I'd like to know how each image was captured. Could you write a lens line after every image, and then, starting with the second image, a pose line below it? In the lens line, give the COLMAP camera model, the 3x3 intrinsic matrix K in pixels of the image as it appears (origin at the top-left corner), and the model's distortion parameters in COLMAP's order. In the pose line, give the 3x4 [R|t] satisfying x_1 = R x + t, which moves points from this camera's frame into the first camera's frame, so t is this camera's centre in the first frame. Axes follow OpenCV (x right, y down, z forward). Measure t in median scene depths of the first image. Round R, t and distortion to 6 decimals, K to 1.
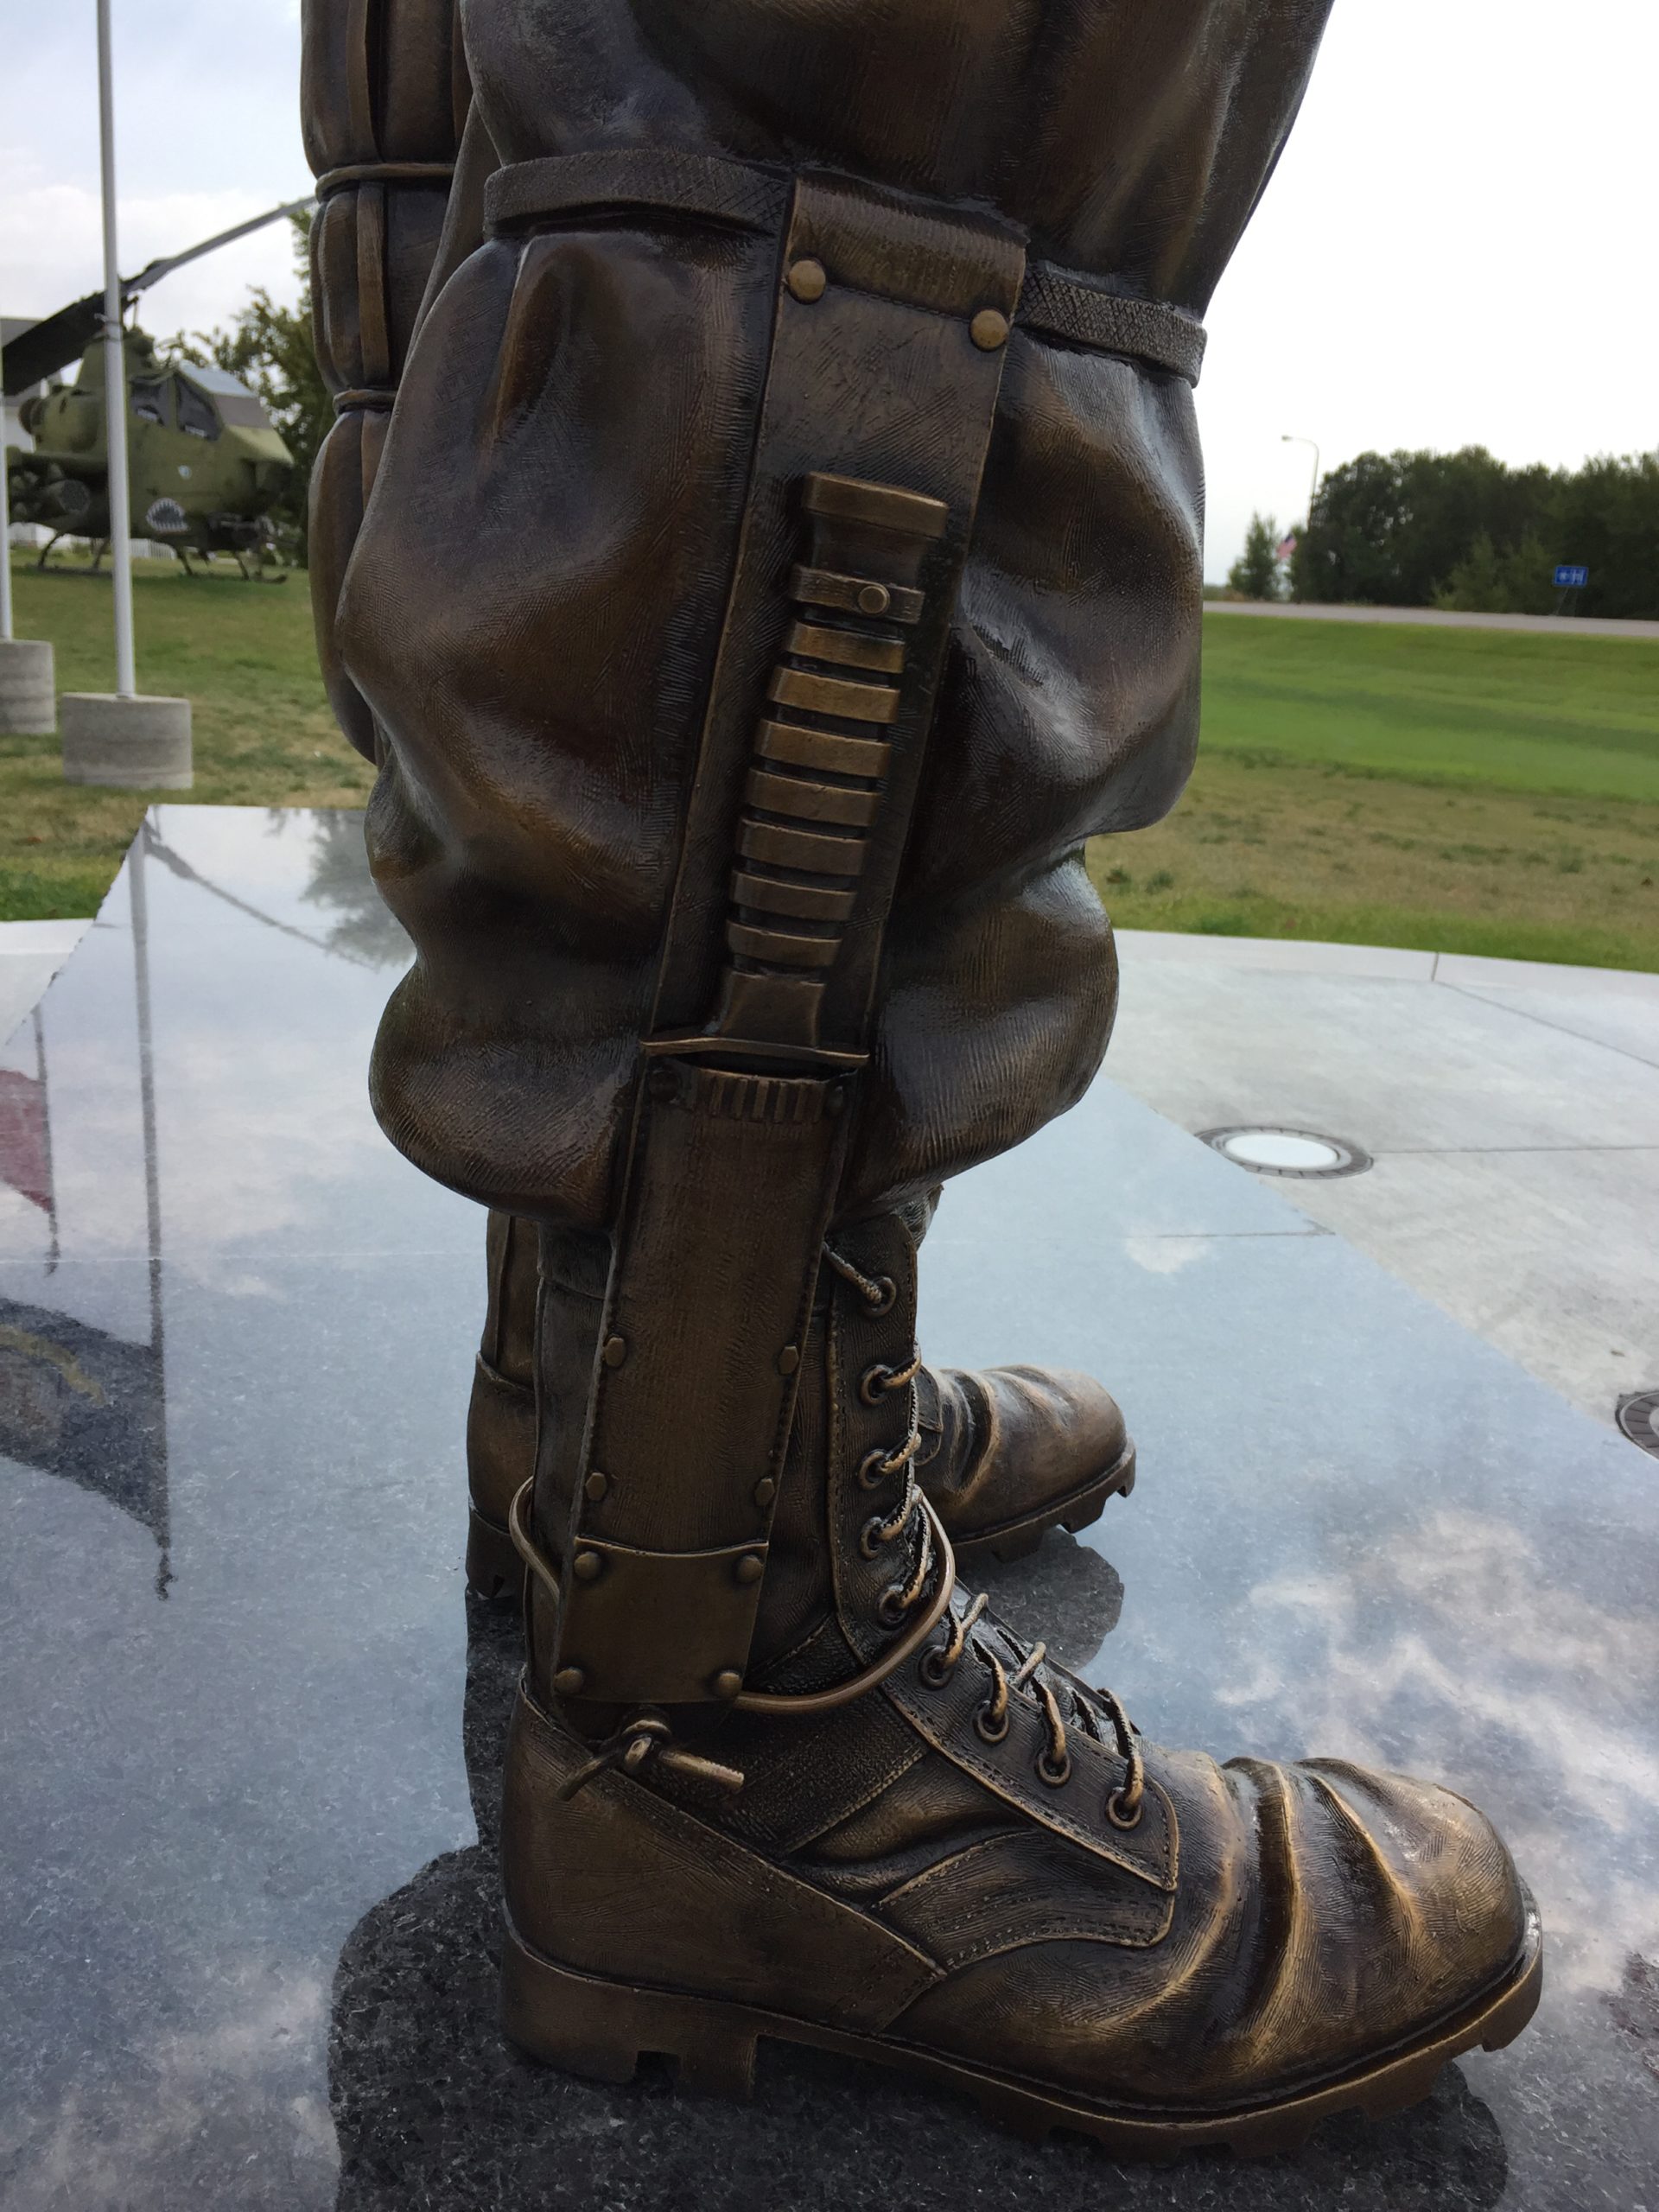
lens RADIAL K [[1943.8, 0, 878.0], [0, 1943.8, 1101.4], [0, 0, 1]] dist [0.003991, 0.168625]
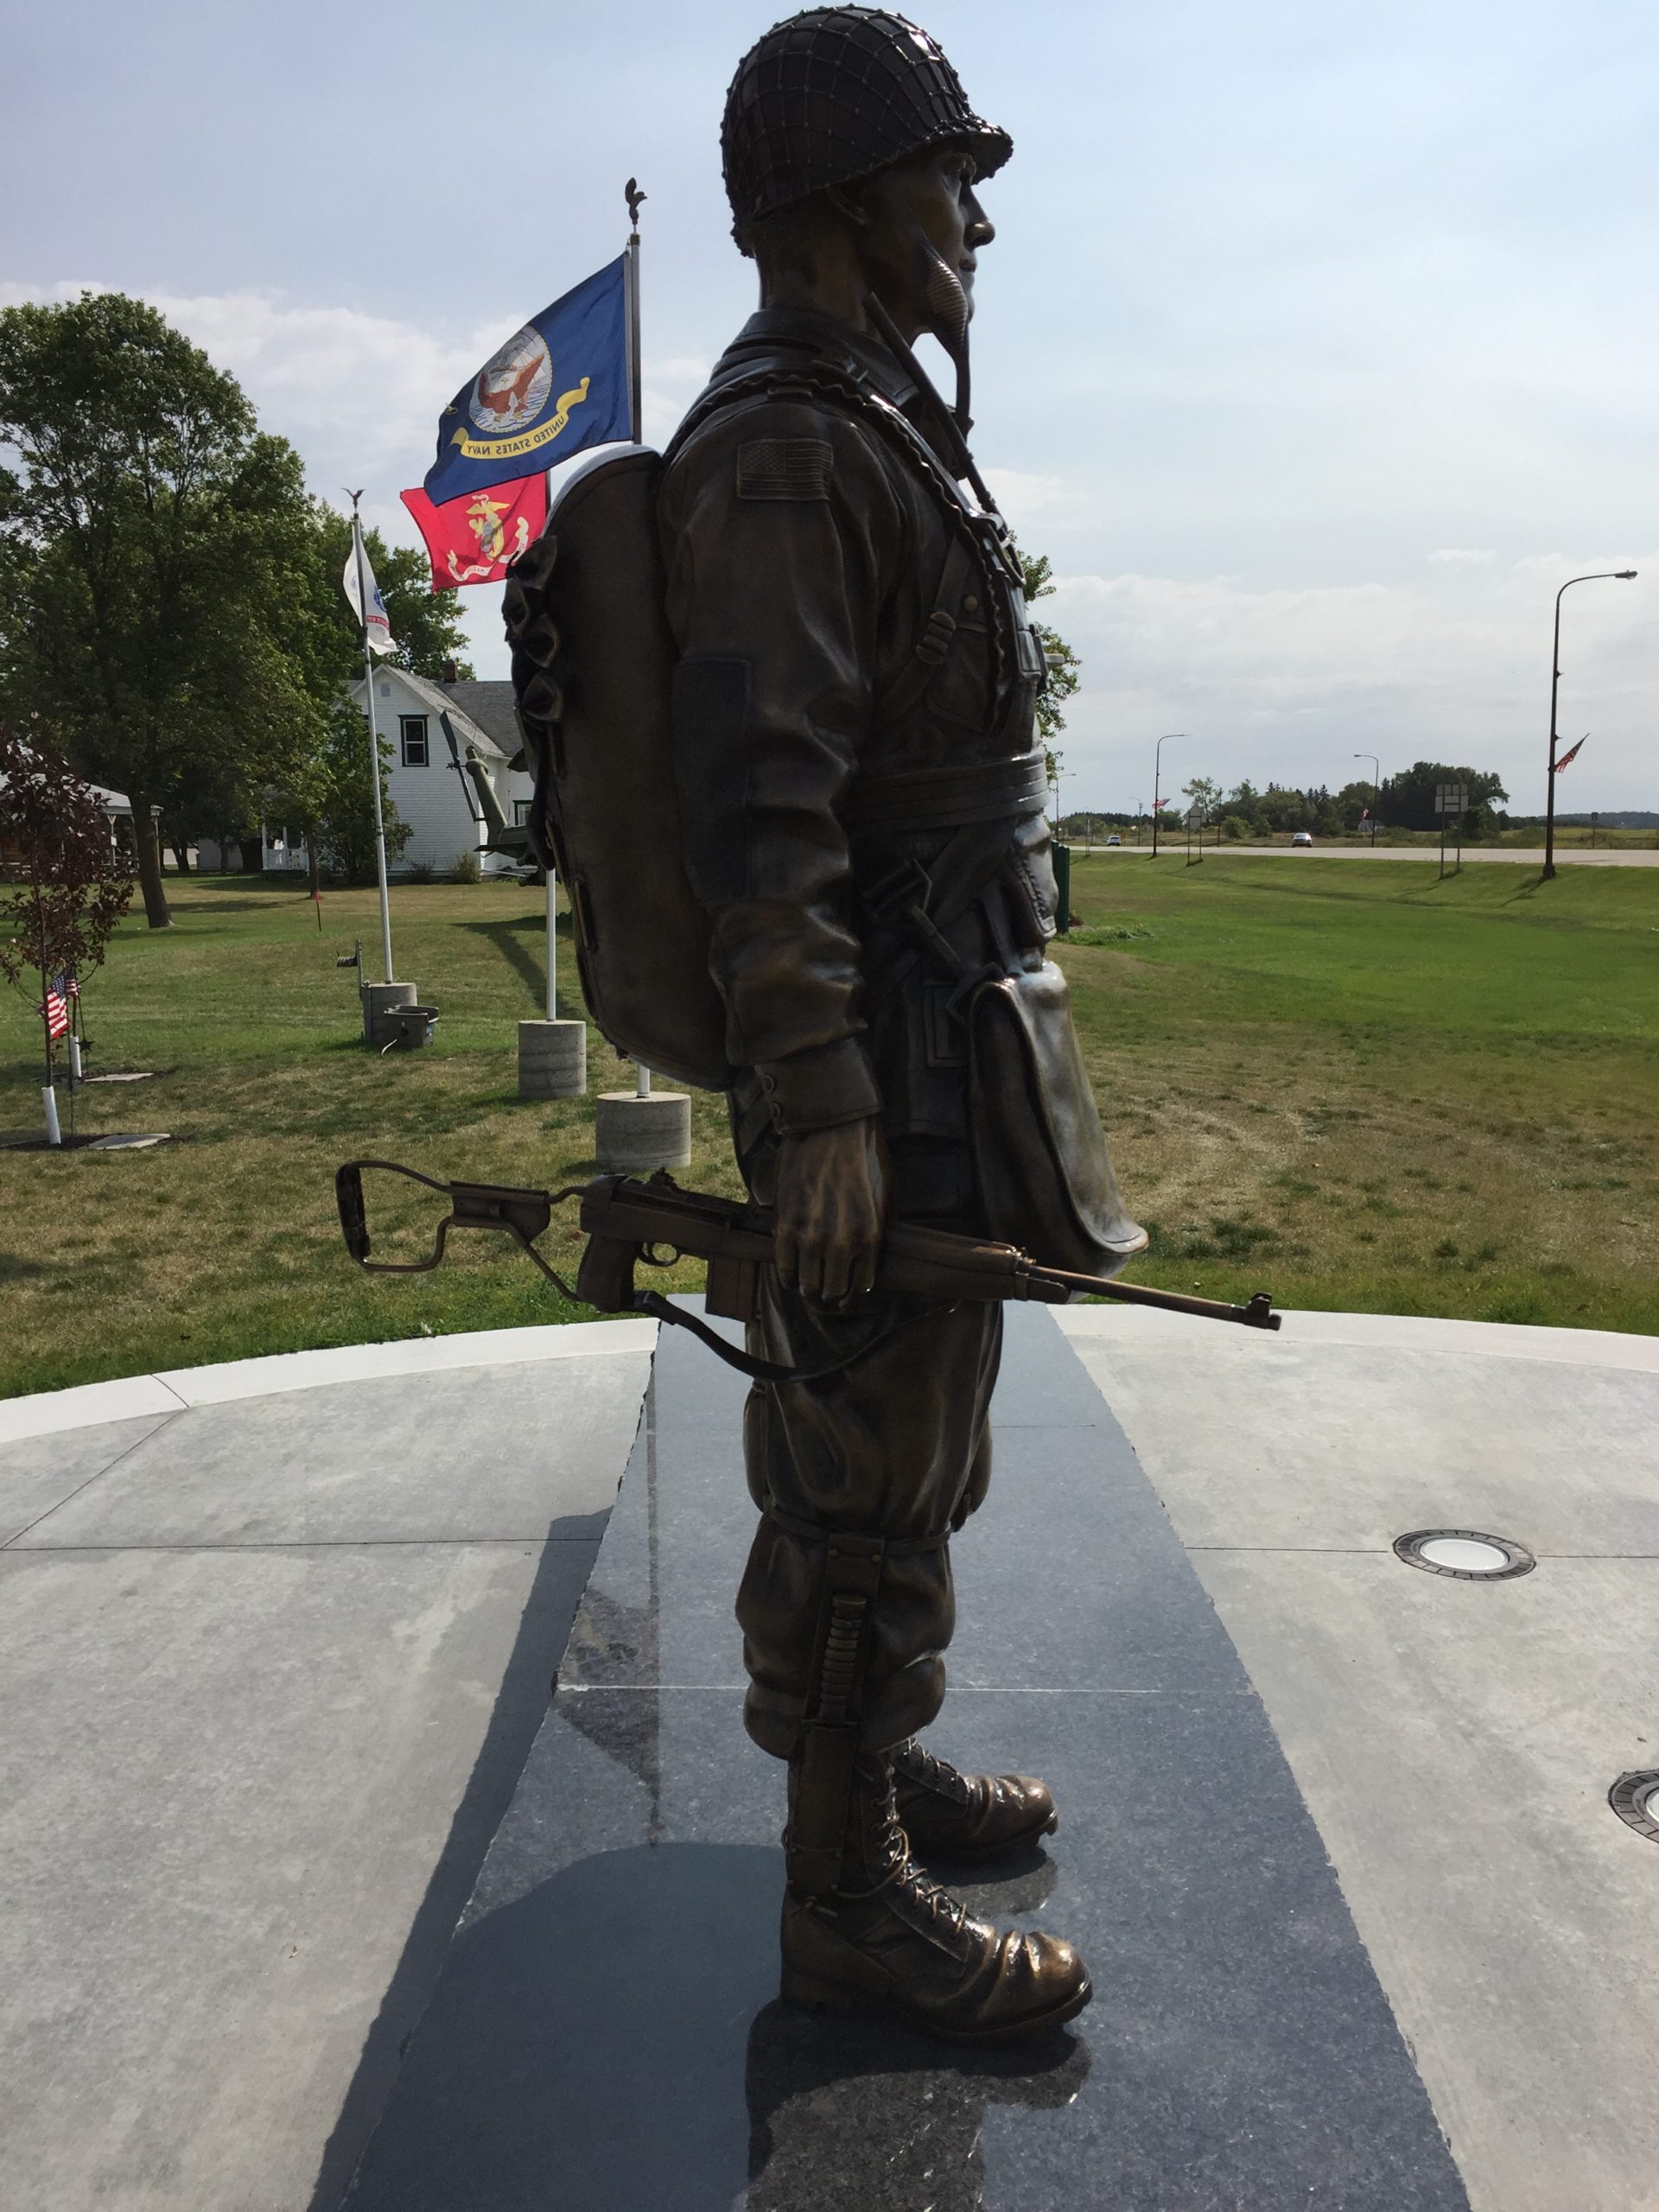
lens RADIAL K [[1950.7, 0, 840.7], [0, 1950.7, 1101.3], [0, 0, 1]] dist [0.091719, -0.131311]
pose [[0.967012, -0.026031, -0.253397, 0.044856], [-0.005393, 0.992450, -0.122533, -0.035138], [0.254674, 0.119857, 0.959570, -0.134295]]
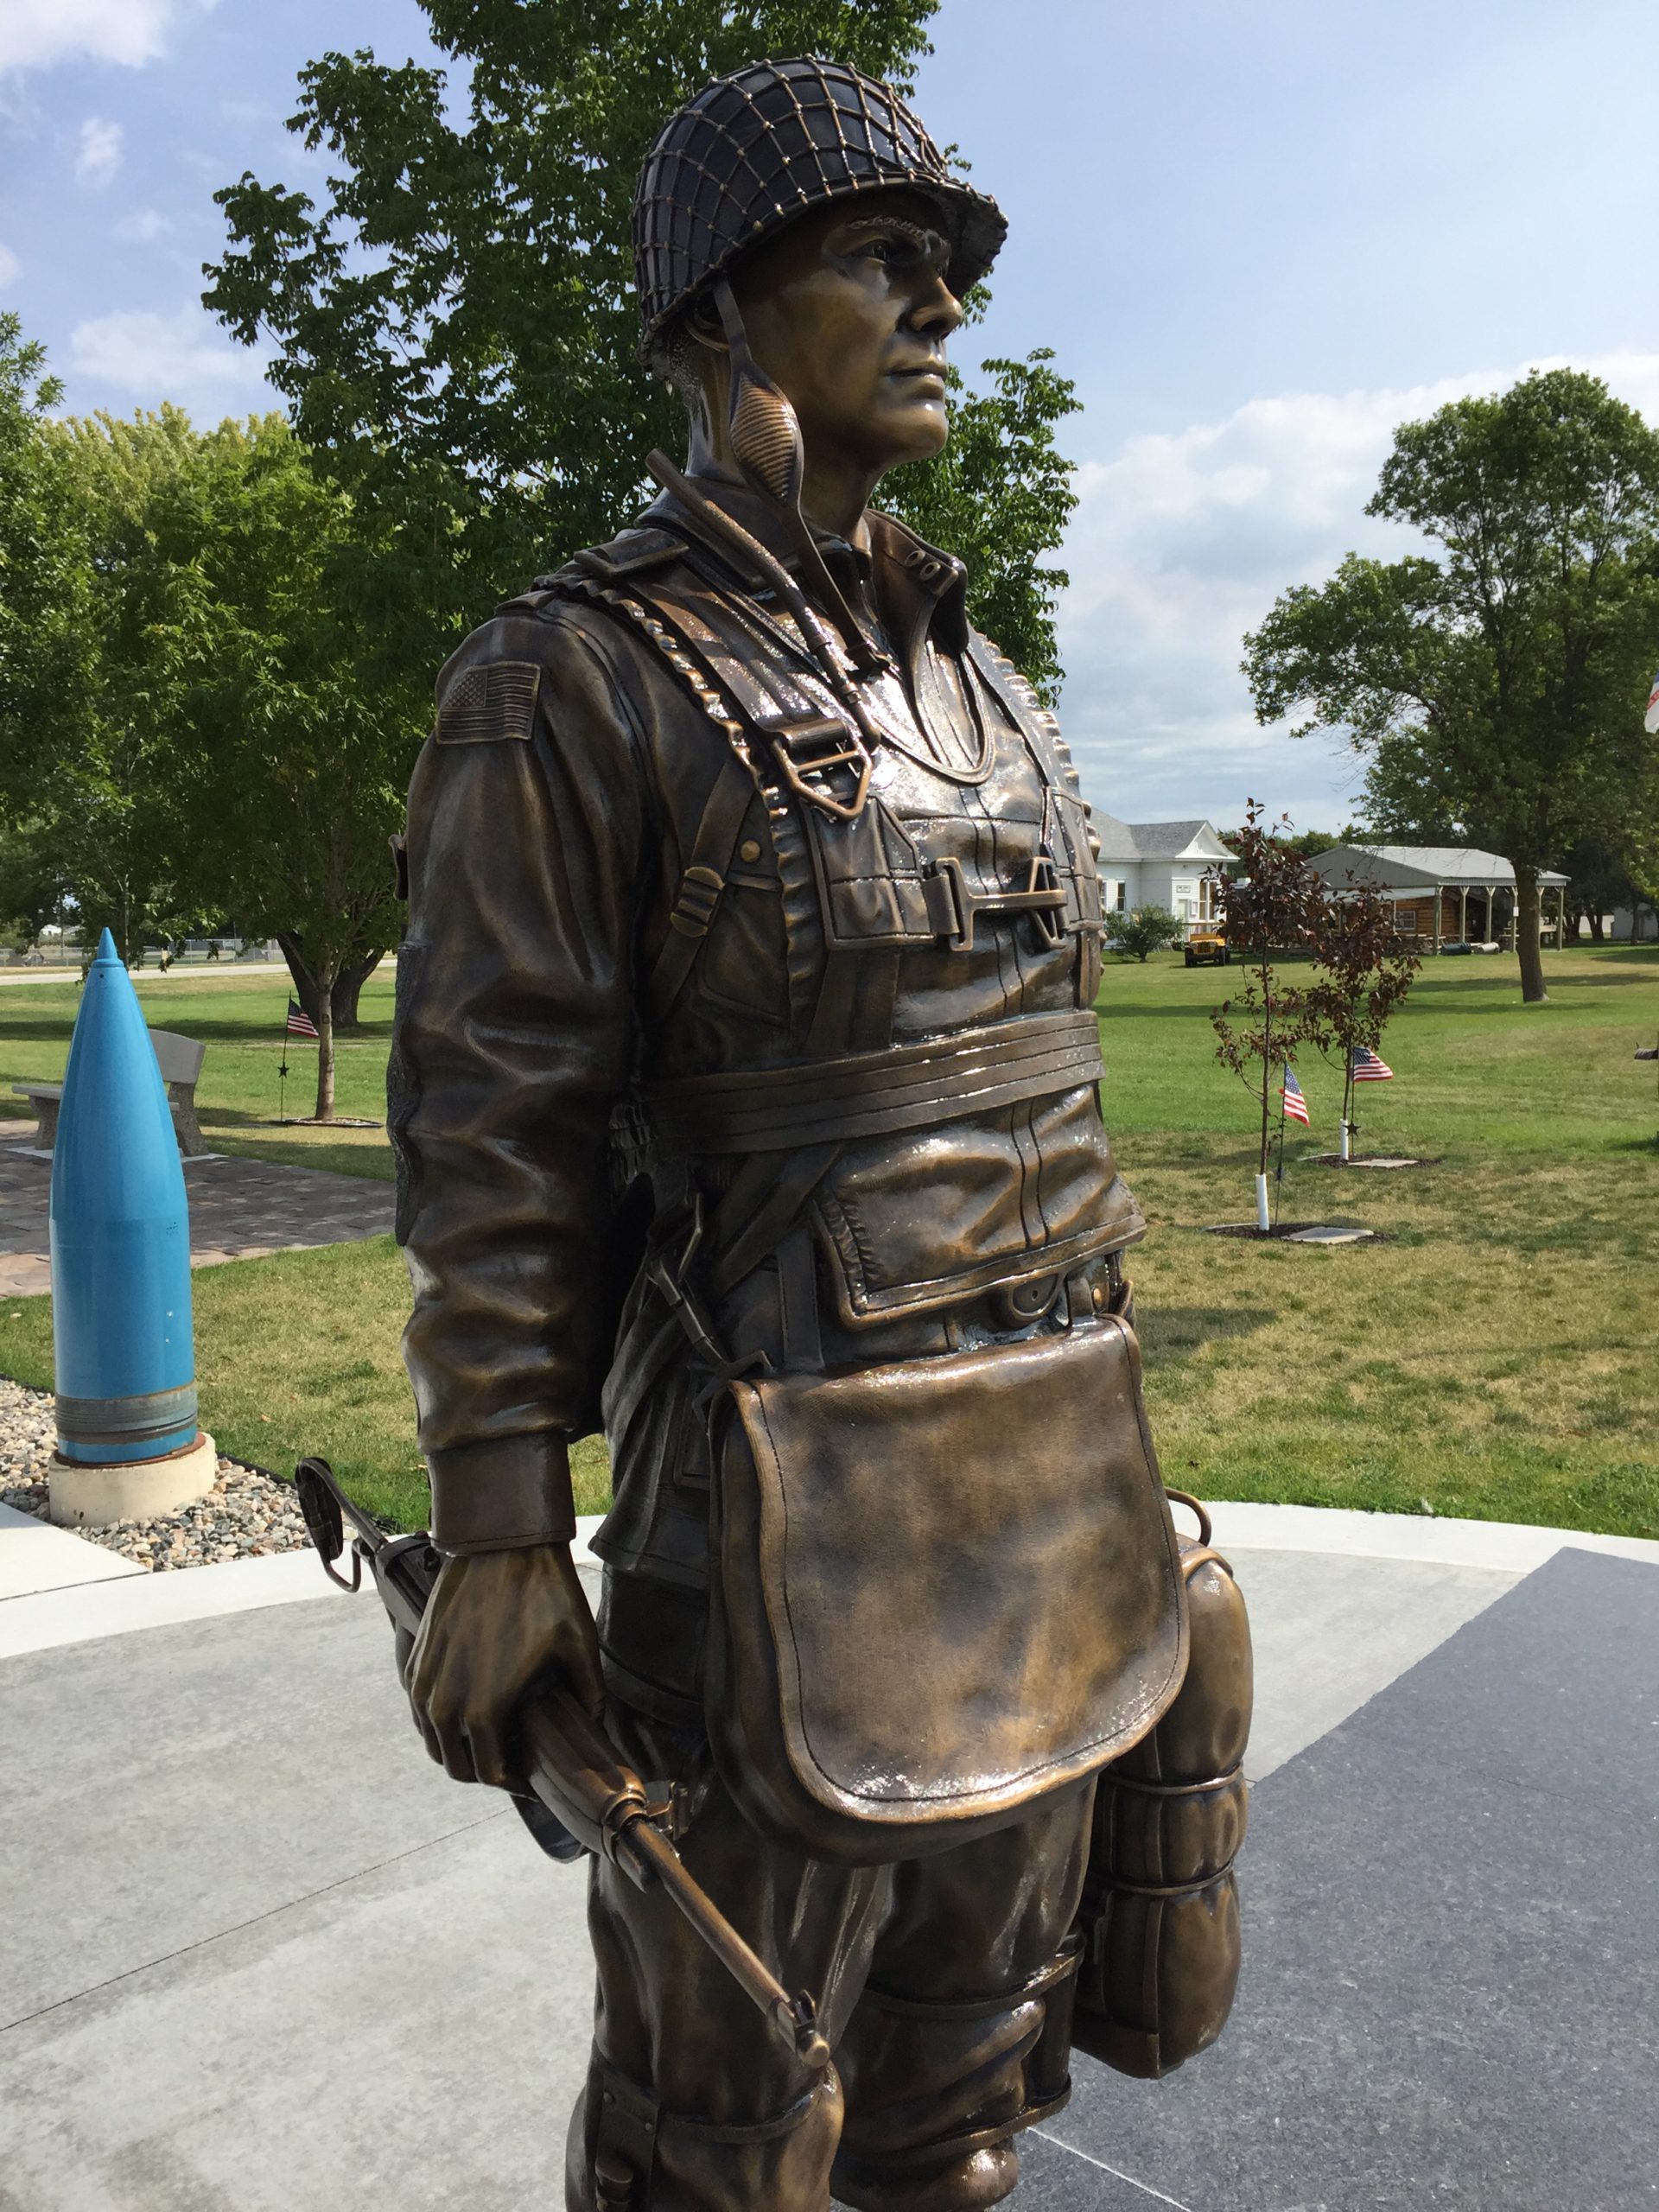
lens RADIAL K [[1950.7, 0, 840.7], [0, 1950.7, 1101.3], [0, 0, 1]] dist [0.091719, -0.131311]
pose [[0.582675, 0.017360, -0.812520, 0.115615], [-0.161275, 0.982359, -0.094665, -0.072840], [0.796542, 0.186198, 0.575196, -0.036948]]
